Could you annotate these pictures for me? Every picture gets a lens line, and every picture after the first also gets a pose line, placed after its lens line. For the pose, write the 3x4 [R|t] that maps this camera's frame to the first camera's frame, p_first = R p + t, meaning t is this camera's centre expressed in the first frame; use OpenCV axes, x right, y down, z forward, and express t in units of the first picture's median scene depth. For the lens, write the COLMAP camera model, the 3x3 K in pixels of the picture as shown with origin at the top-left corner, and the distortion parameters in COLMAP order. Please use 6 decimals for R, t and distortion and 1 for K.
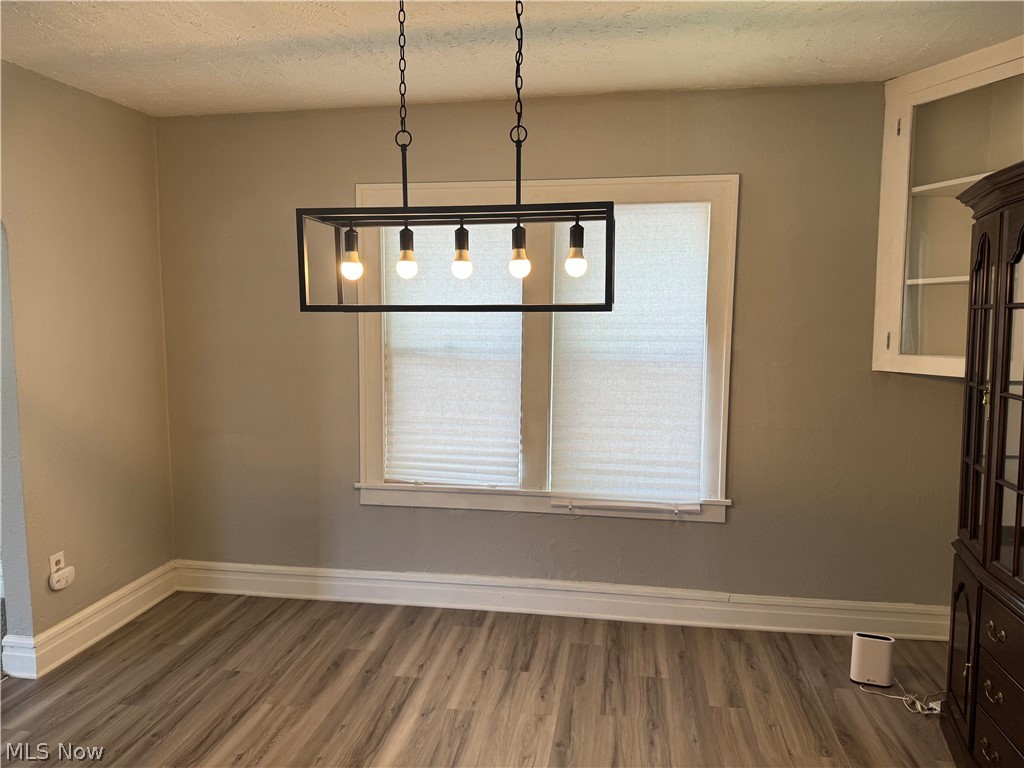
lens RADIAL K [[721.8, 0, 519.1], [0, 721.8, 356.7], [0, 0, 1]] dist [0.005724, -0.004535]
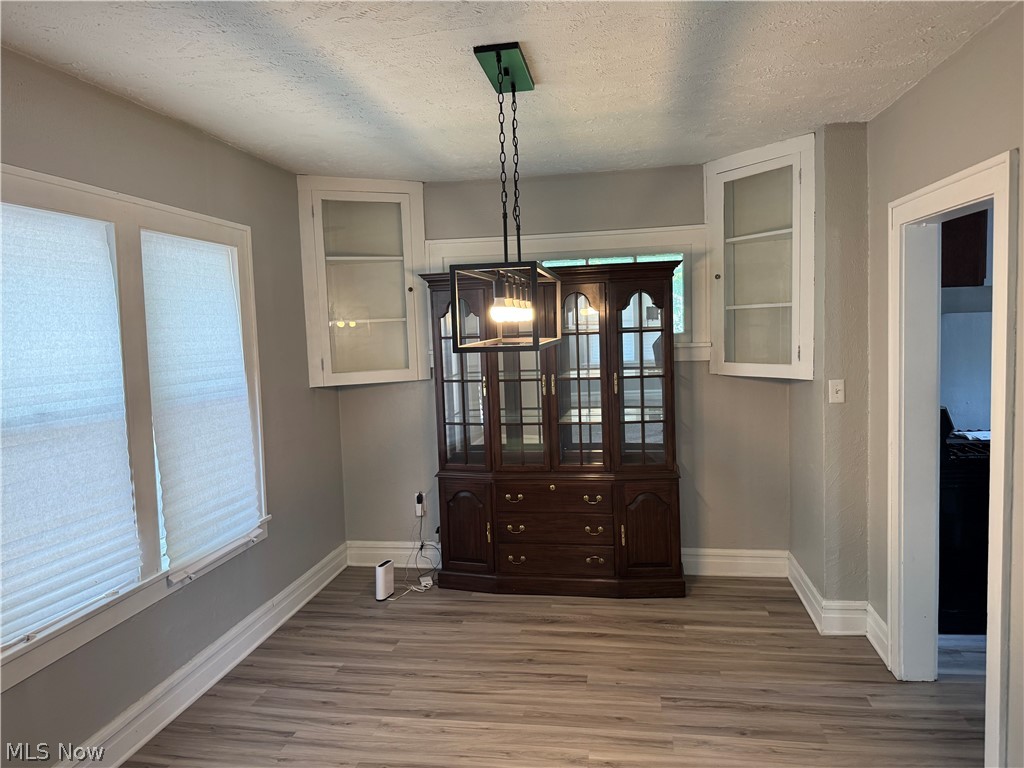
lens RADIAL K [[721.8, 0, 514.9], [0, 721.8, 386.1], [0, 0, 1]] dist [0.005724, -0.004535]
pose [[-0.007537, -0.084933, 0.996358, -0.790153], [0.086054, 0.992635, 0.085267, -0.060351], [-0.996262, 0.086383, -0.000172, 0.600702]]
